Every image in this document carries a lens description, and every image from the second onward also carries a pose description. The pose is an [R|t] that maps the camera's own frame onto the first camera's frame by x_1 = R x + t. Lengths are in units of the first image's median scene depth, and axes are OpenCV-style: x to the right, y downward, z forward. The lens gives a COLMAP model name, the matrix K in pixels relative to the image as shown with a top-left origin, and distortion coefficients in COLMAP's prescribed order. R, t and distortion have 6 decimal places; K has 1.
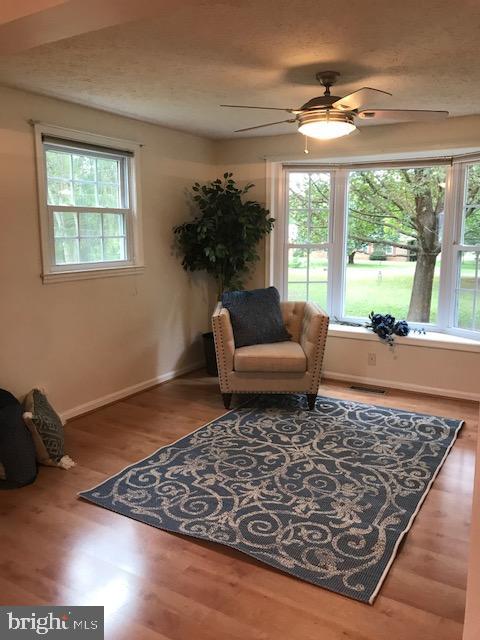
lens RADIAL K [[526.6, 0, 238.3], [0, 526.6, 317.3], [0, 0, 1]] dist [0.042131, -0.073362]
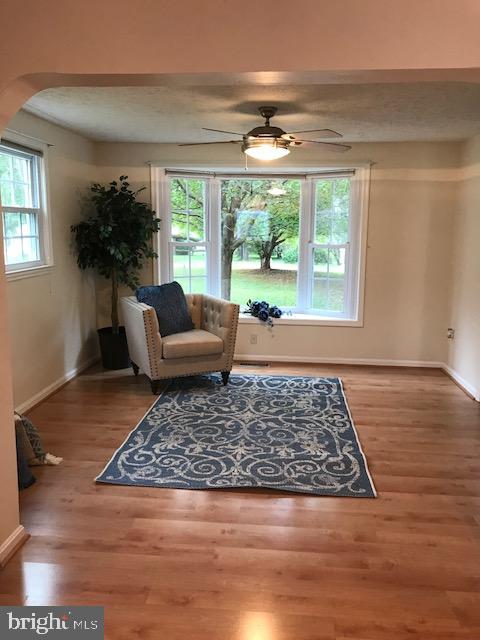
lens RADIAL K [[526.6, 0, 237.3], [0, 526.6, 319.6], [0, 0, 1]] dist [0.042131, -0.073362]
pose [[0.897273, -0.068382, 0.436148, -0.347195], [0.061359, 0.997659, 0.030186, -0.003629], [-0.437191, -0.000324, 0.899369, -0.064048]]
